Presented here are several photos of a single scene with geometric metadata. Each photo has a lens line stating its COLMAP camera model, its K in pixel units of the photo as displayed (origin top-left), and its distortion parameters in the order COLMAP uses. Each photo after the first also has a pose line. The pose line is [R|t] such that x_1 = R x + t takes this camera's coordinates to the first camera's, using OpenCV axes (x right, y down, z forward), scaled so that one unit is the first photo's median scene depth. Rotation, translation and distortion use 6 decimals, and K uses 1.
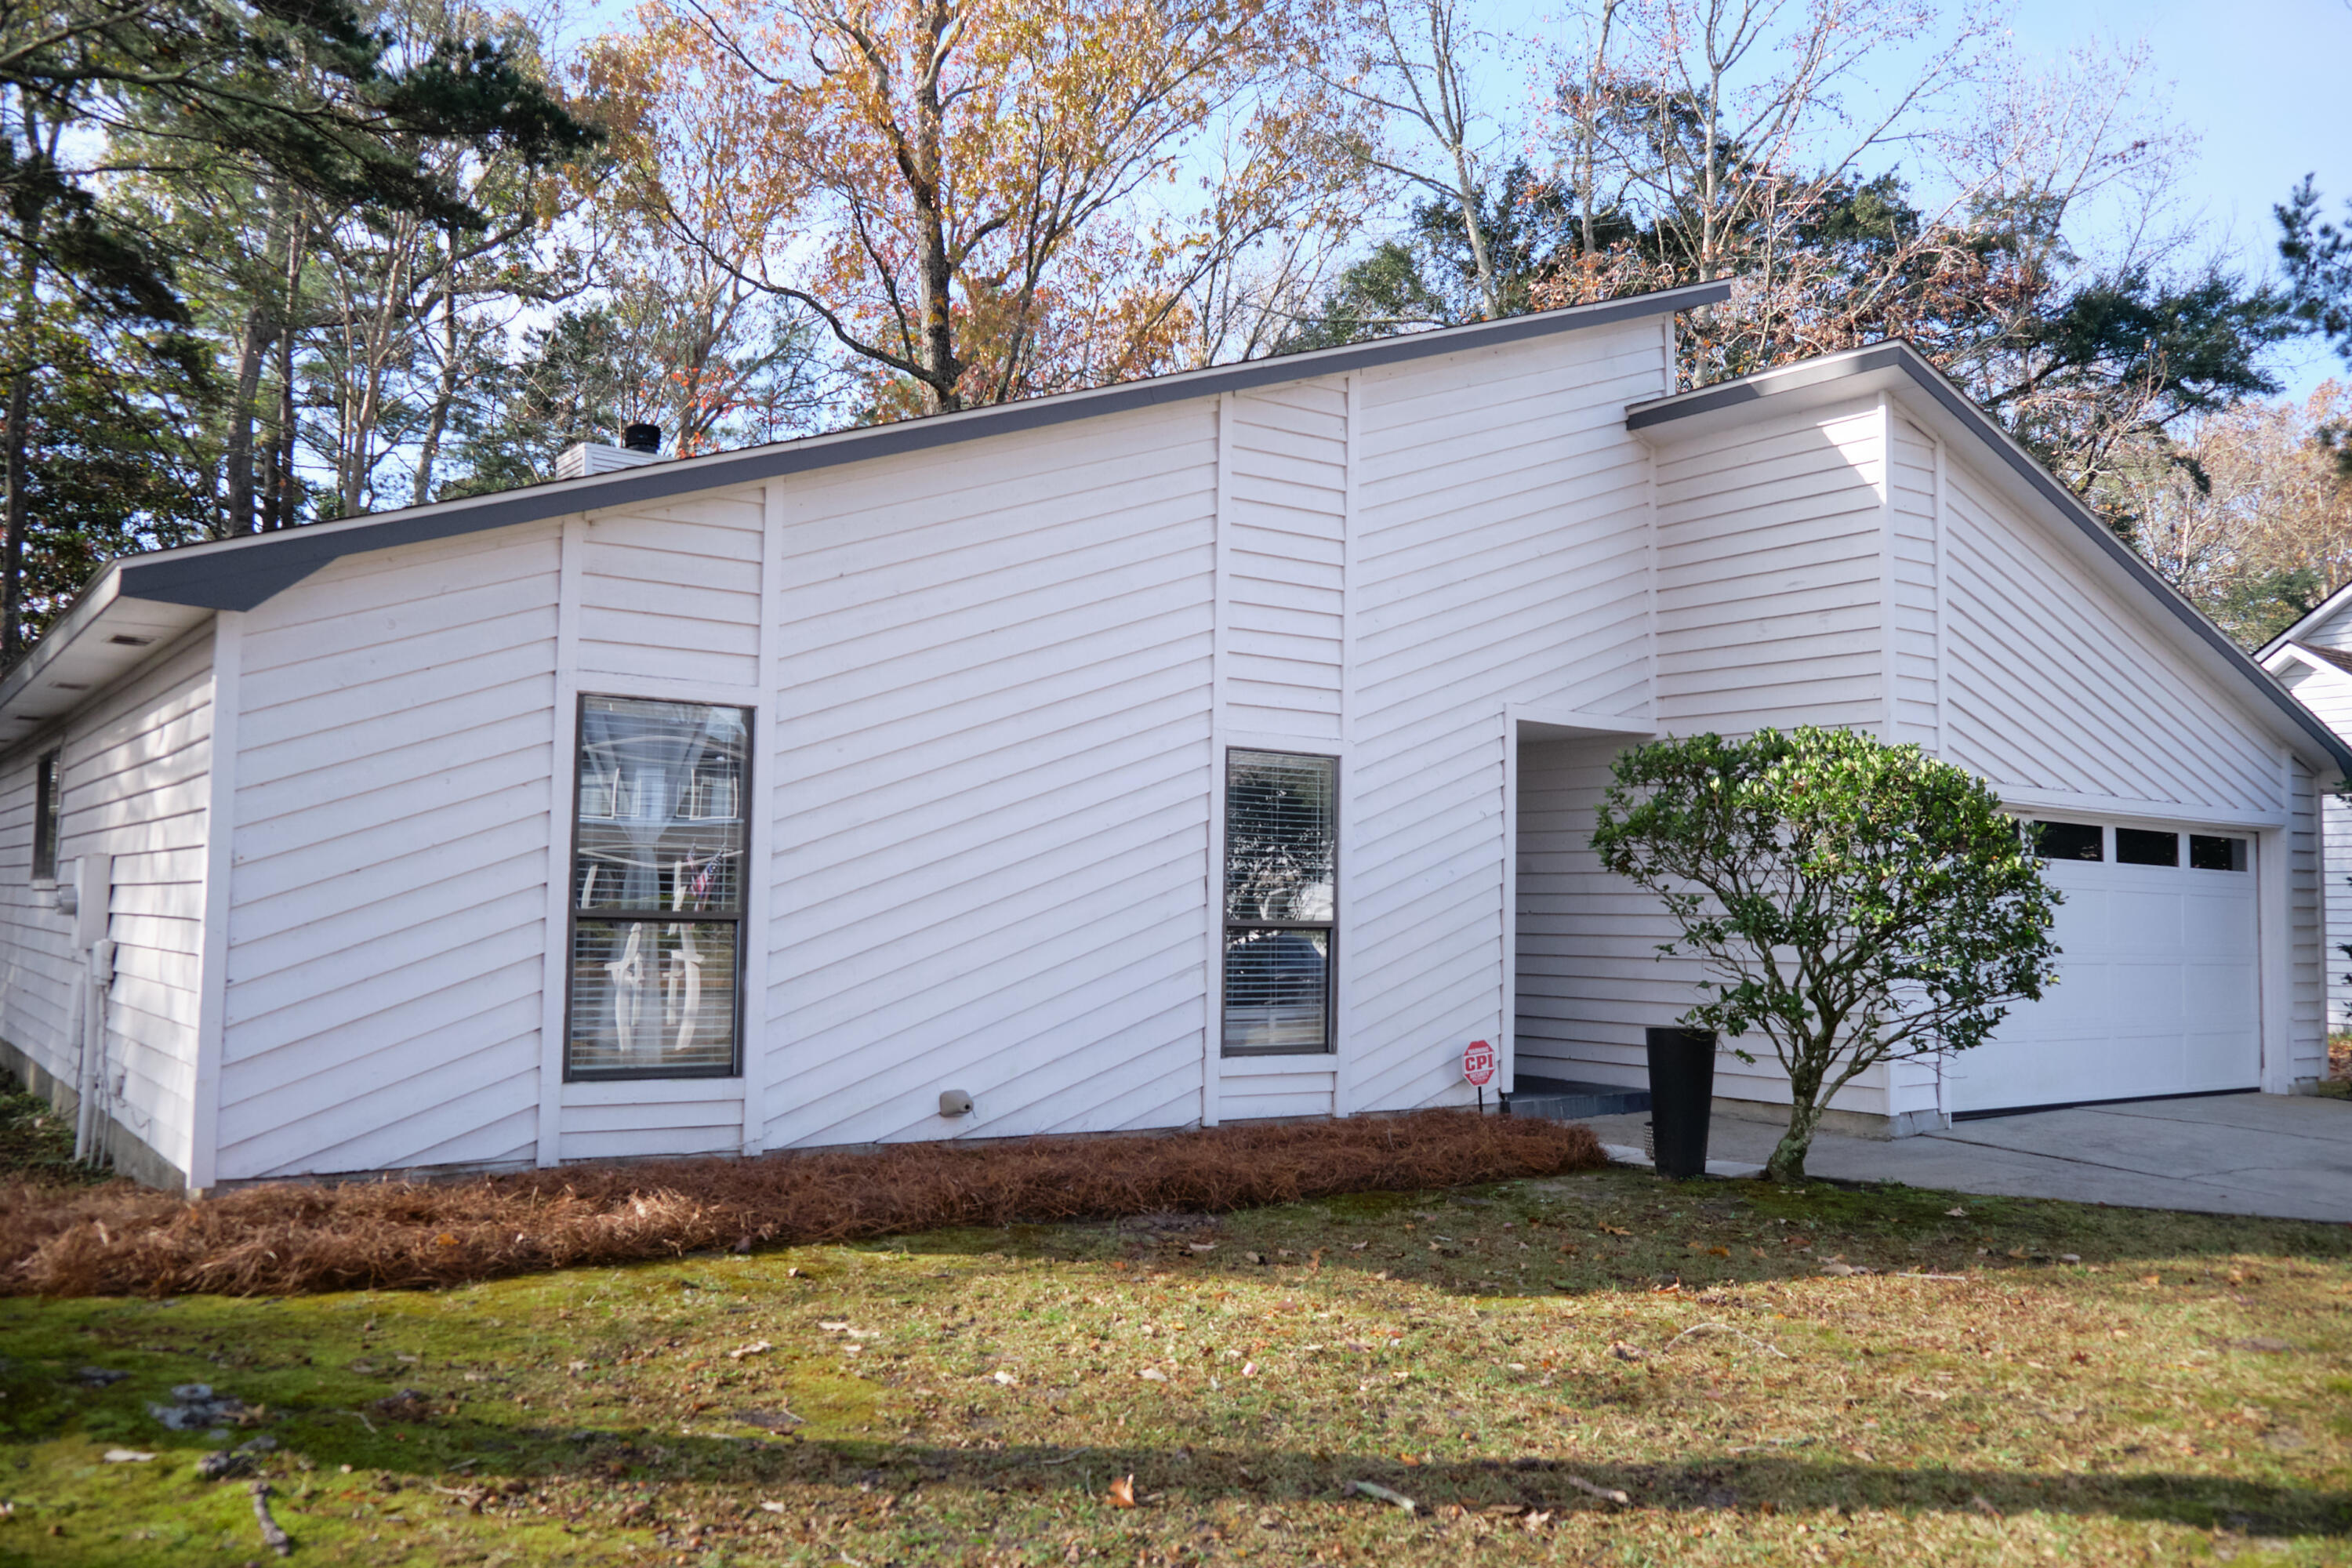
lens RADIAL K [[1921.6, 0, 1176.1], [0, 1921.6, 783.5], [0, 0, 1]] dist [-0.033098, 0.013069]
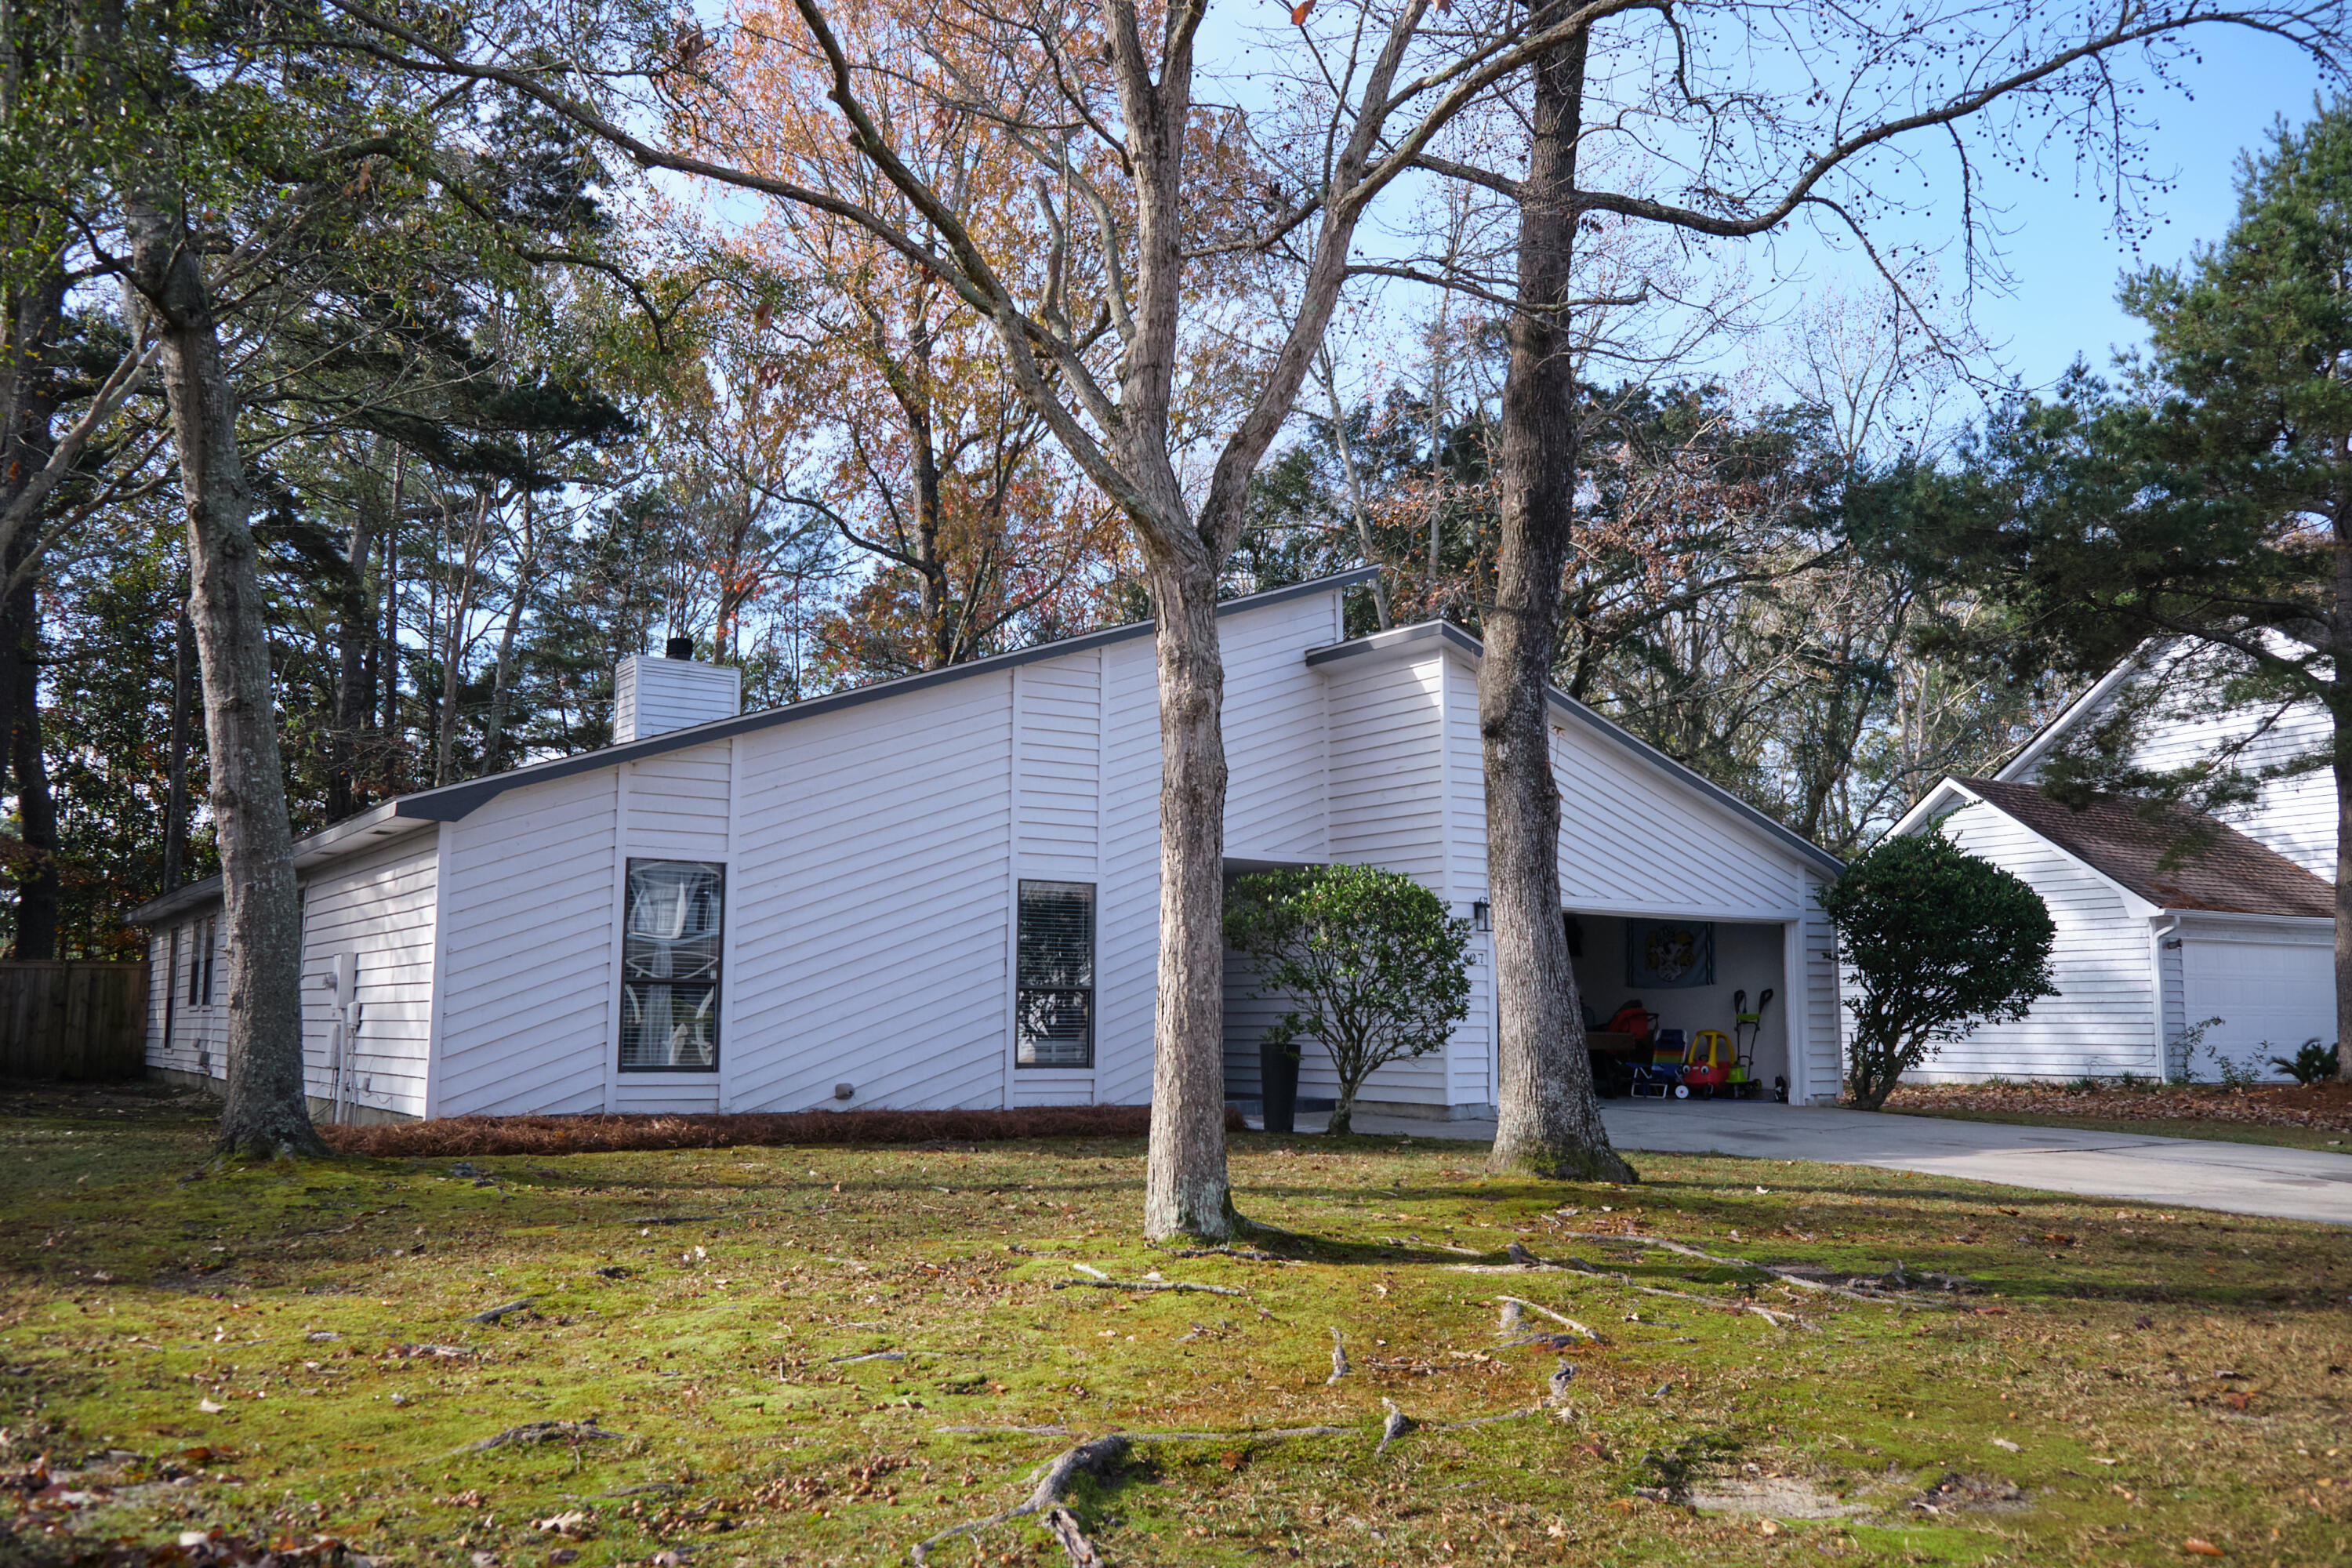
lens RADIAL K [[1921.6, 0, 1173.9], [0, 1921.6, 781.4], [0, 0, 1]] dist [-0.033098, 0.013069]
pose [[0.999434, -0.016277, -0.029442, 0.197548], [0.014516, 0.998147, -0.059094, -0.003535], [0.030350, 0.058633, 0.997818, -0.607282]]
